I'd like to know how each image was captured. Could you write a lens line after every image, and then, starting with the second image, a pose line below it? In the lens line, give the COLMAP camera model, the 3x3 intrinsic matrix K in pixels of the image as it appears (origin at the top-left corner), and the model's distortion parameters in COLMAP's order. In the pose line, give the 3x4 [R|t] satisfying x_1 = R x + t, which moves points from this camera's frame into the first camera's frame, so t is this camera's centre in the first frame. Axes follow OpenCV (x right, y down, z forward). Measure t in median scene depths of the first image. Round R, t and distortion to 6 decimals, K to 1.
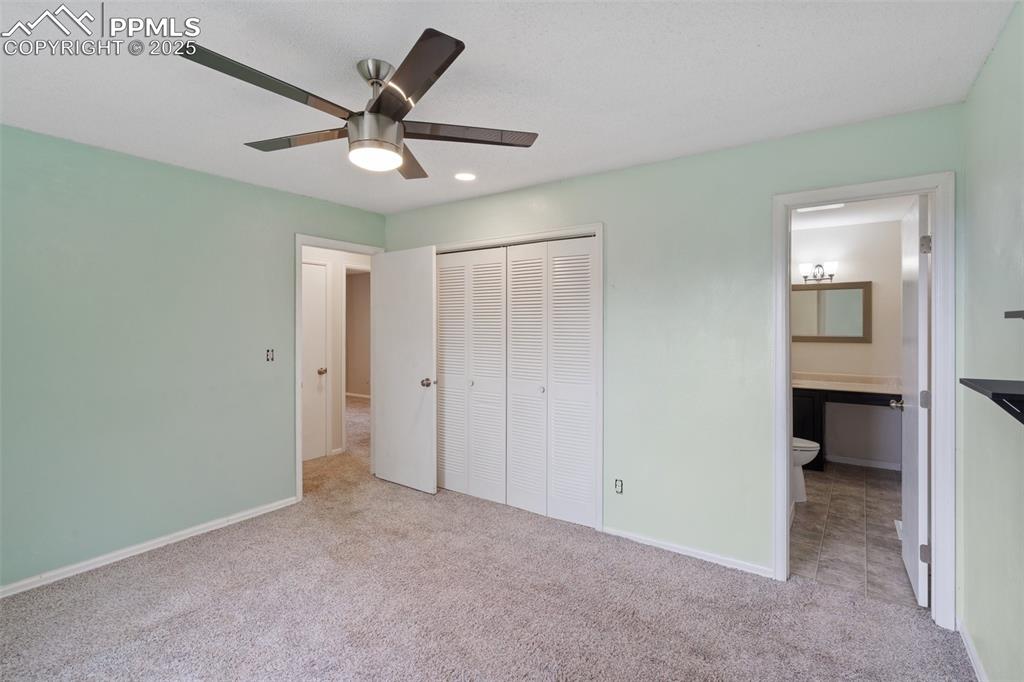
lens RADIAL K [[470.6, 0, 507.9], [0, 470.6, 326.3], [0, 0, 1]] dist [0.000737, 0.000138]
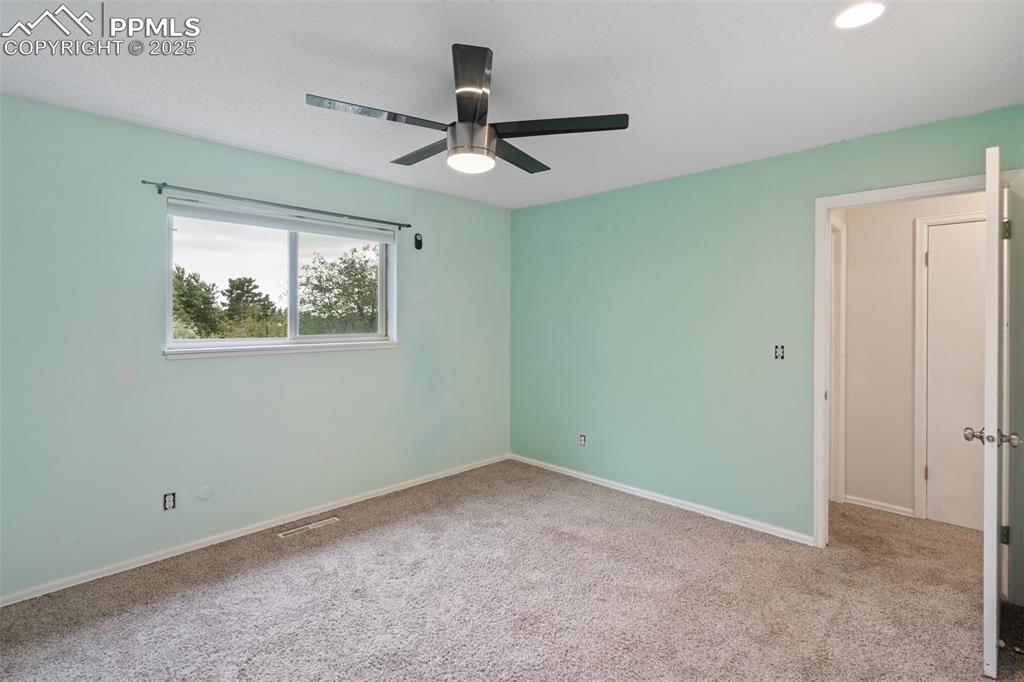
lens RADIAL K [[470.6, 0, 514.5], [0, 470.6, 318.5], [0, 0, 1]] dist [0.000737, 0.000138]
pose [[-0.143827, -0.004857, -0.989591, 0.433246], [-0.007562, 0.999964, -0.003809, 0.008004], [0.989574, 0.006935, -0.143858, 0.694965]]
